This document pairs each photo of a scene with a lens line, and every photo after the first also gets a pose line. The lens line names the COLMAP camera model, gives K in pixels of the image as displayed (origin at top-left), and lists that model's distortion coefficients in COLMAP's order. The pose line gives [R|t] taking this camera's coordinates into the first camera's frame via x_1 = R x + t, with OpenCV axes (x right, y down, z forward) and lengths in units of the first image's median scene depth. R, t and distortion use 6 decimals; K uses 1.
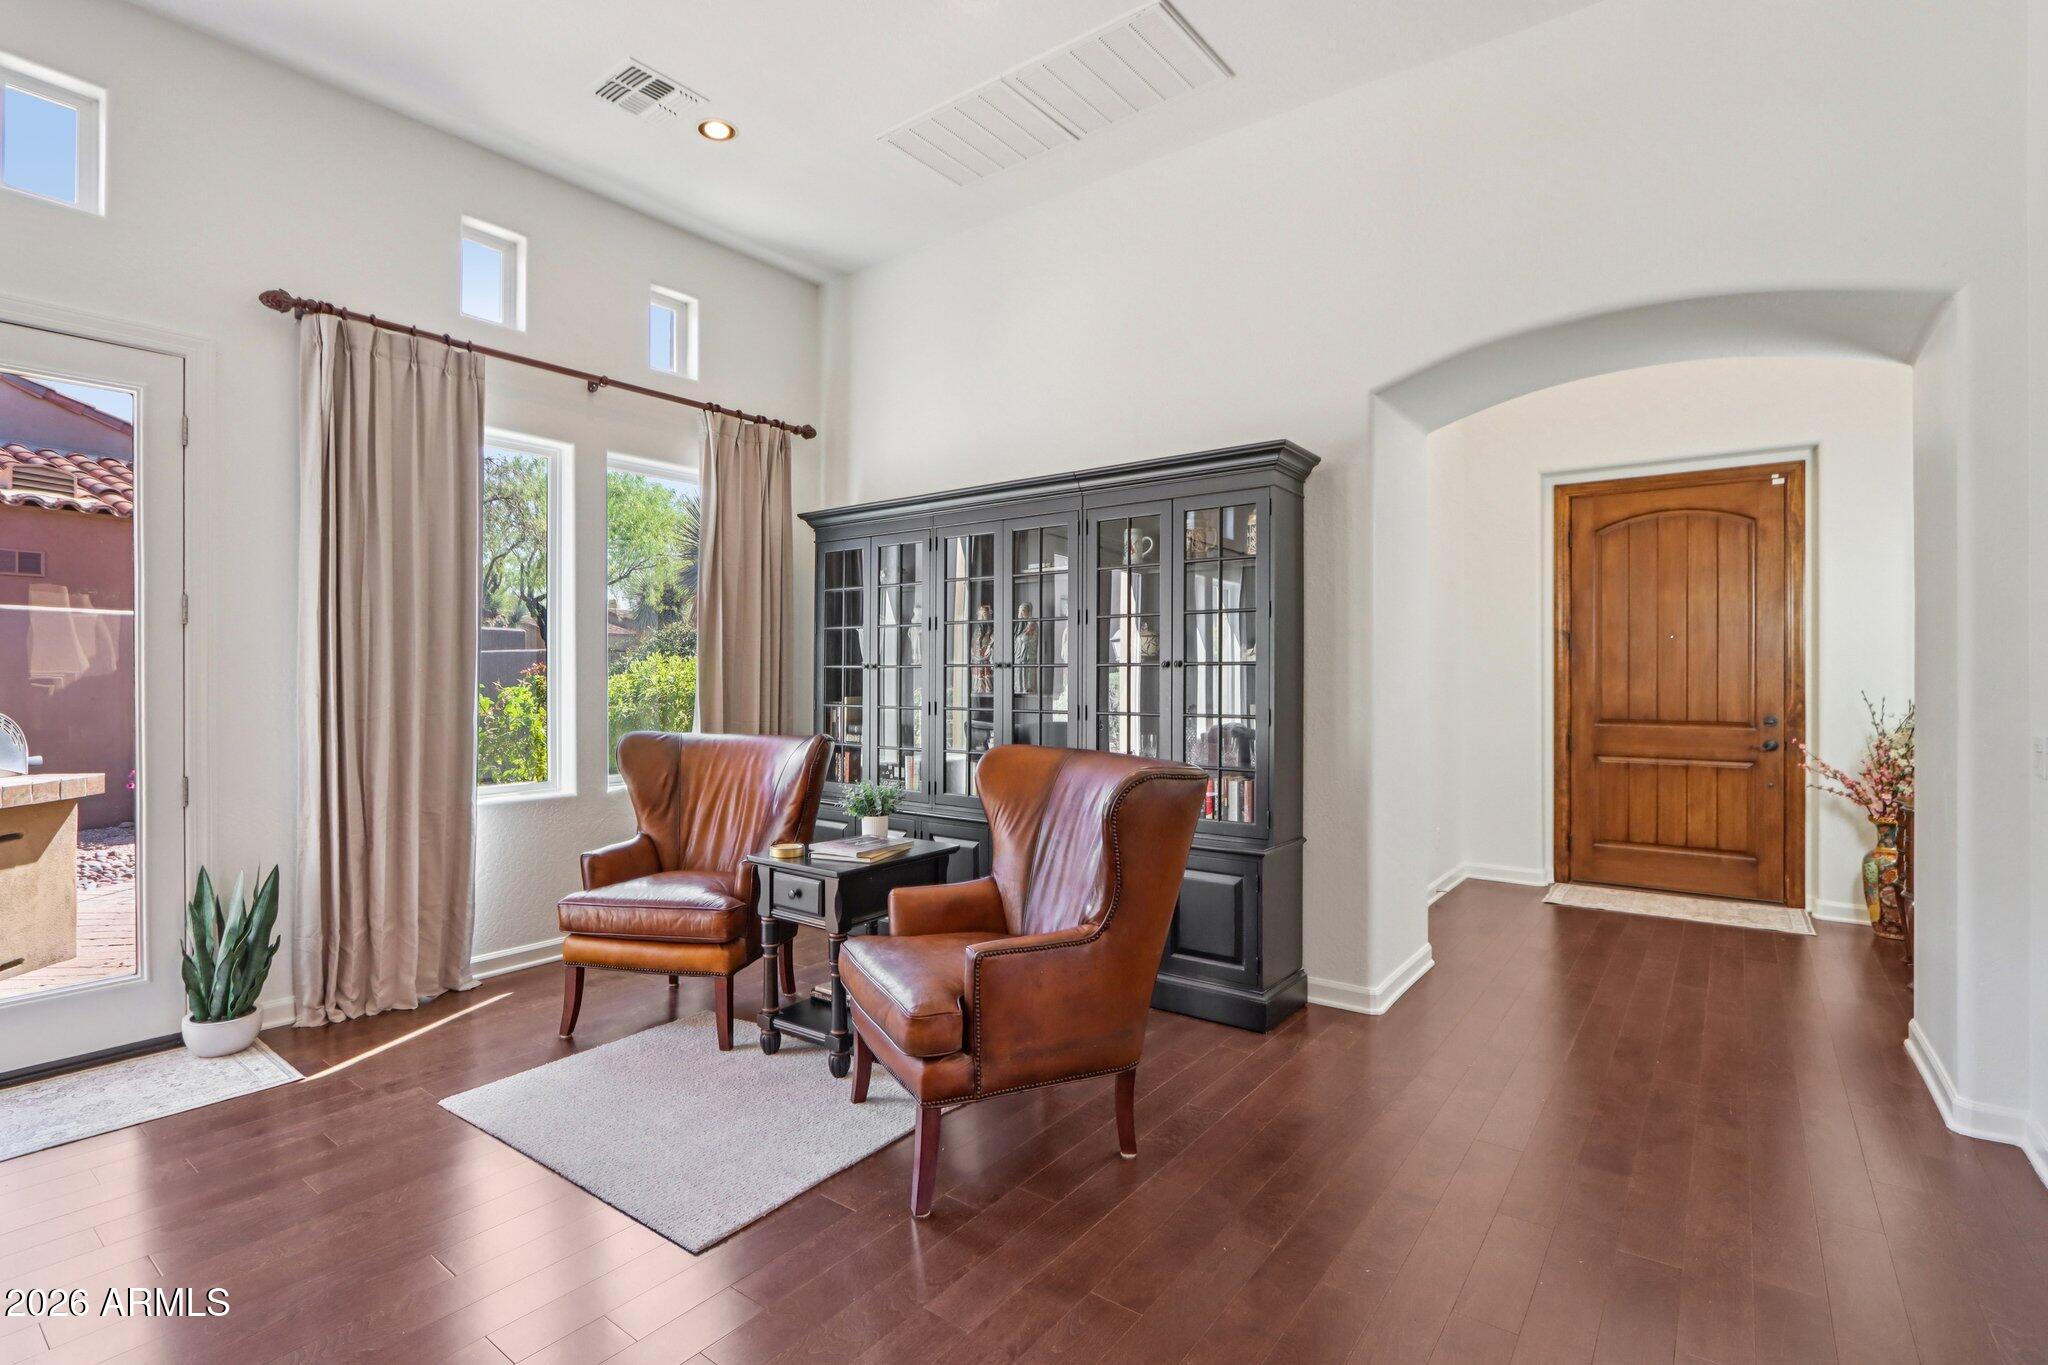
lens RADIAL K [[948.7, 0, 1024.0], [0, 948.7, 682.5], [0, 0, 1]] dist [-0.039436, 0.000733]
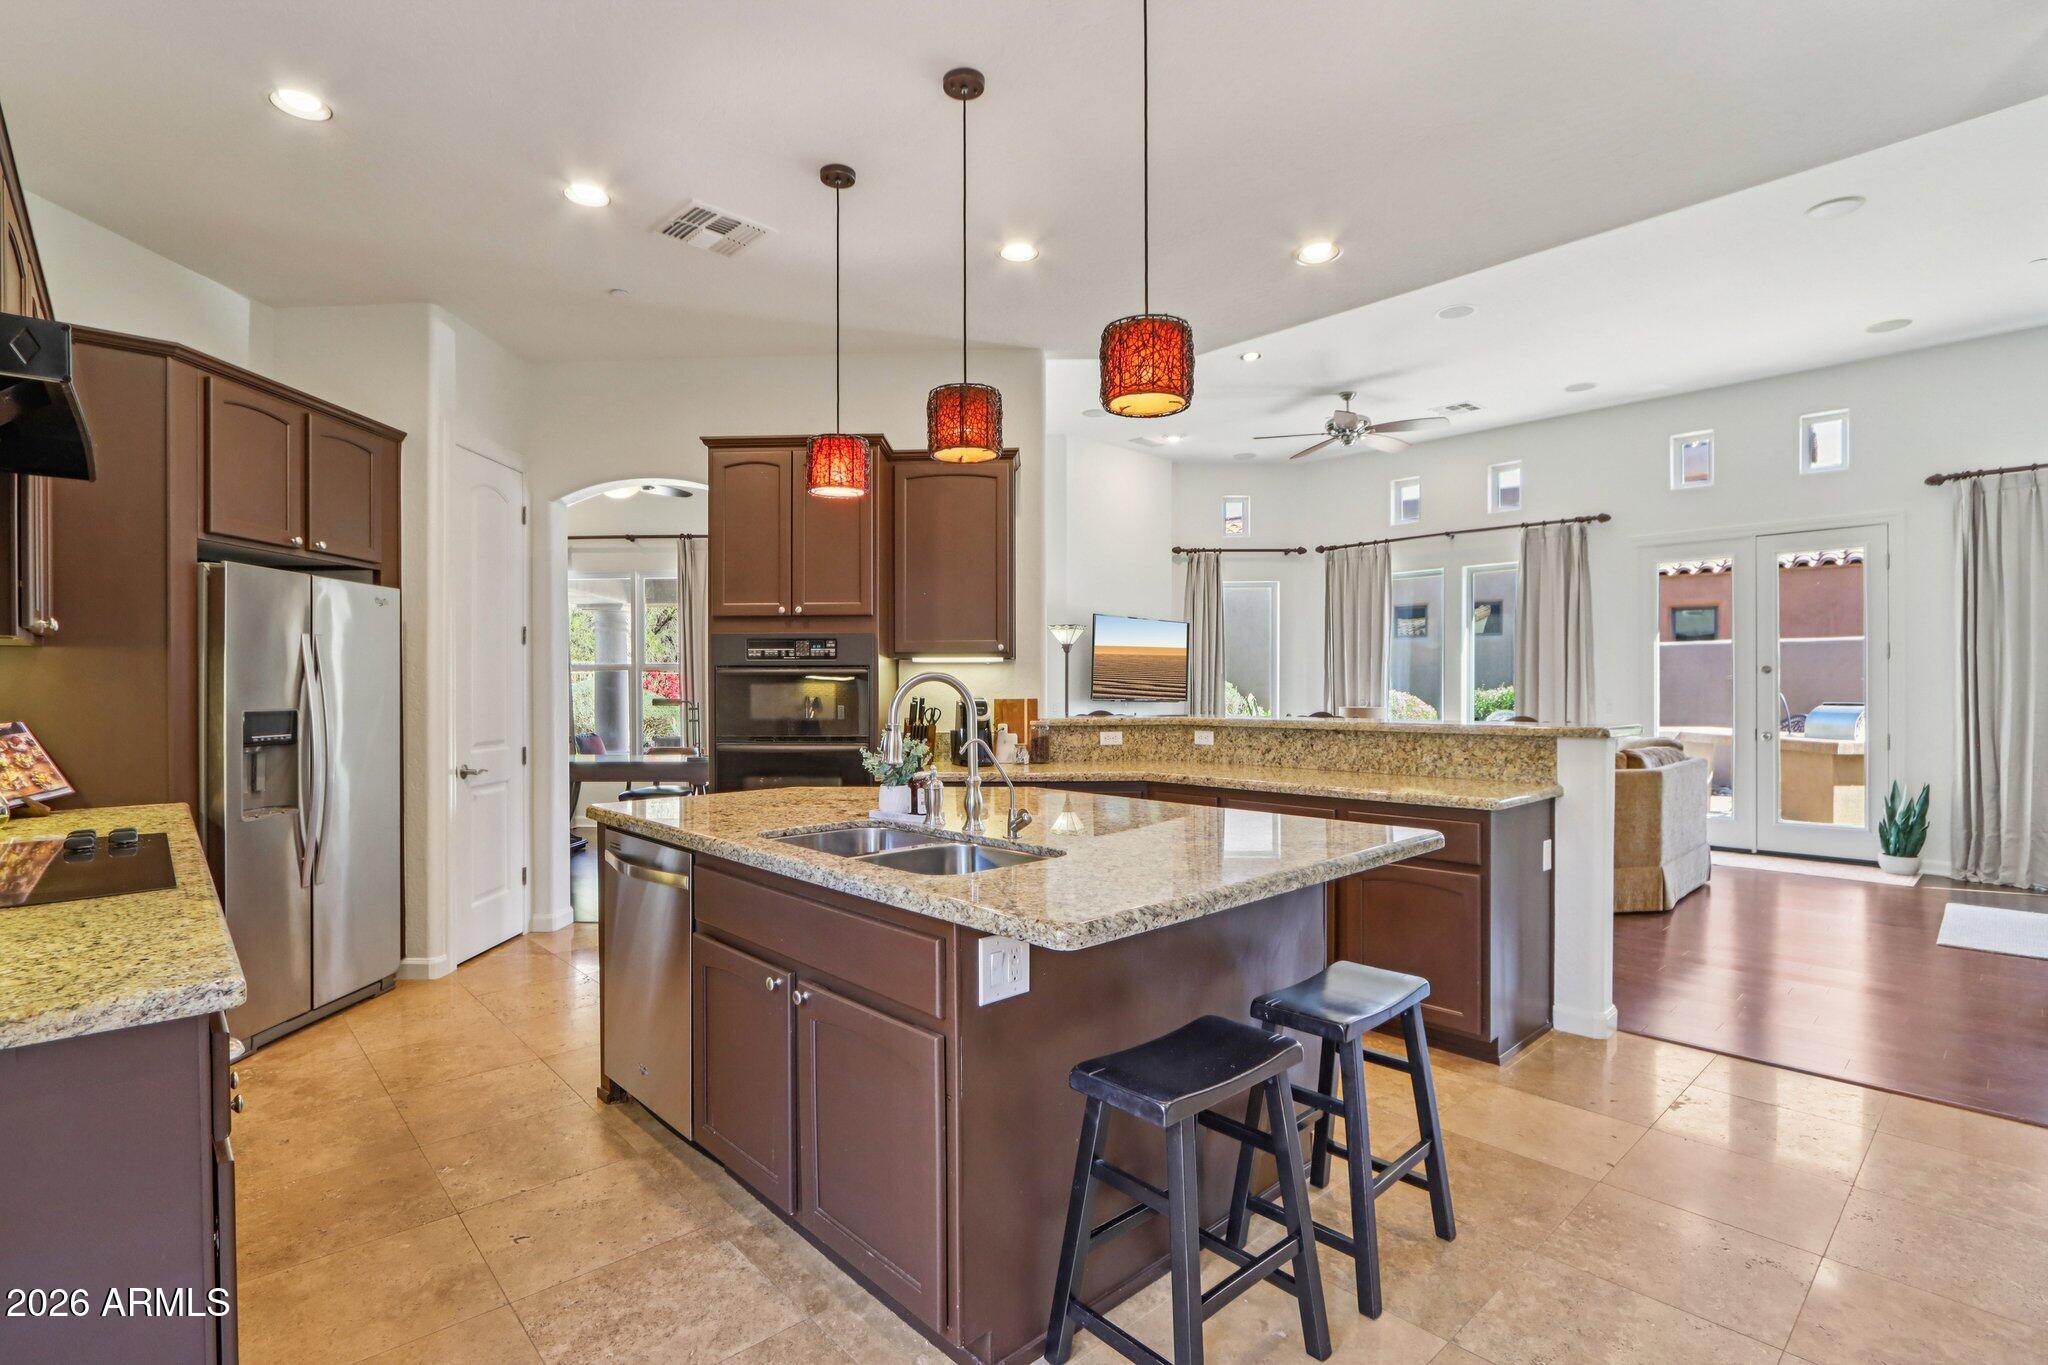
lens RADIAL K [[979.9, 0, 994.1], [0, 979.9, 704.2], [0, 0, 1]] dist [-0.010782, 0.000547]
pose [[-0.203592, 0.020018, -0.978851, 0.978935], [-0.003580, 0.999769, 0.021190, 0.001551], [0.979049, 0.007819, -0.203473, -0.300576]]
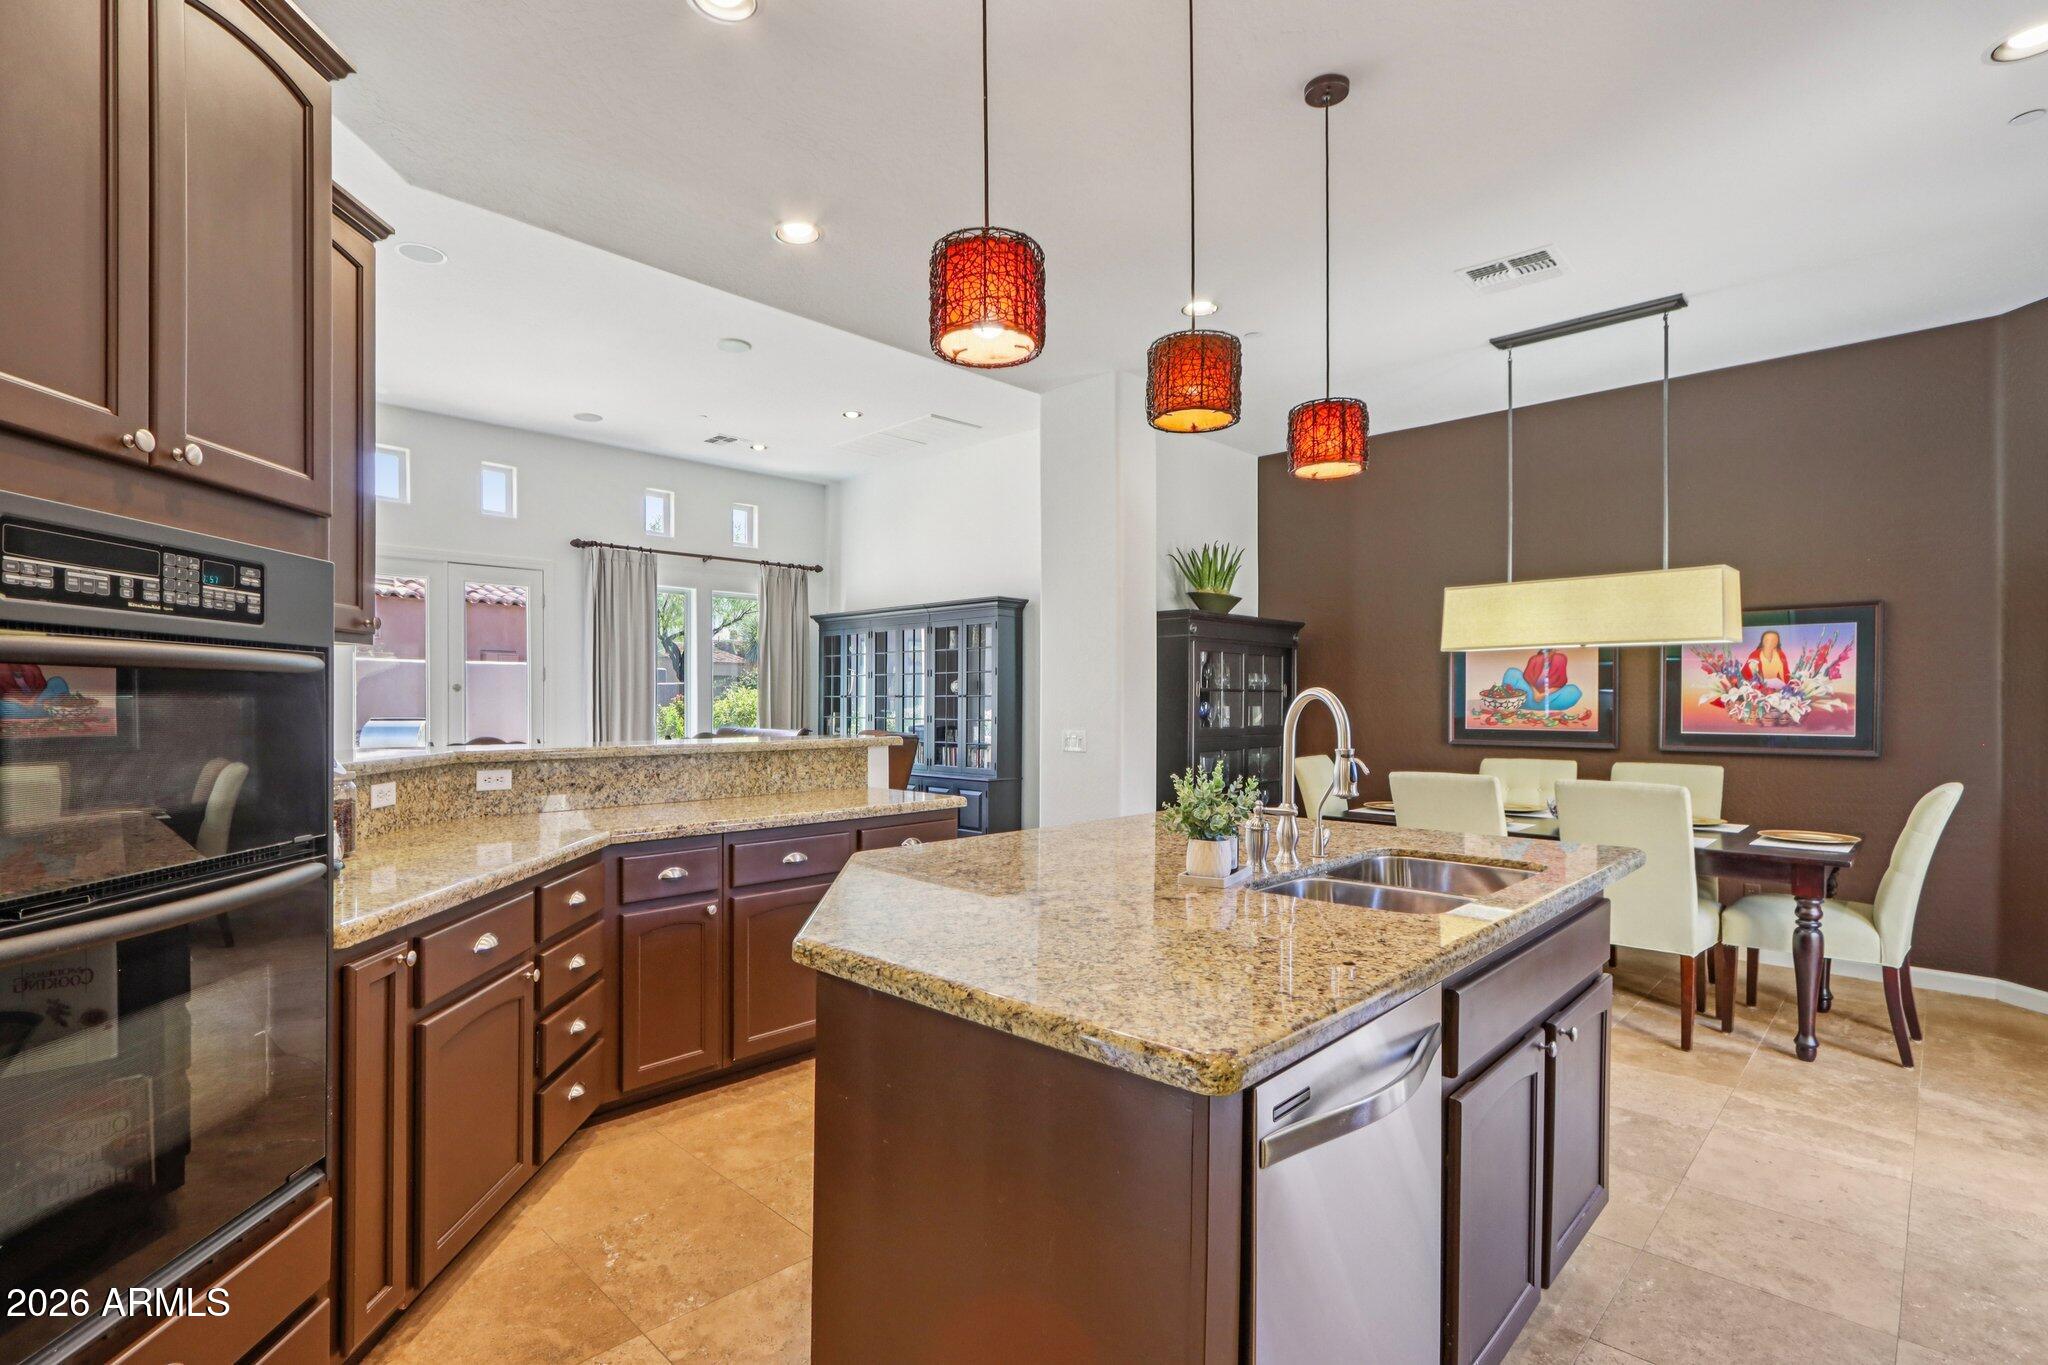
lens RADIAL K [[979.9, 0, 994.1], [0, 979.9, 704.2], [0, 0, 1]] dist [-0.010782, 0.000547]
pose [[0.988079, 0.003569, -0.153909, 0.426278], [-0.004256, 0.999982, -0.004133, 0.005440], [0.153892, 0.004739, 0.988076, -0.877109]]
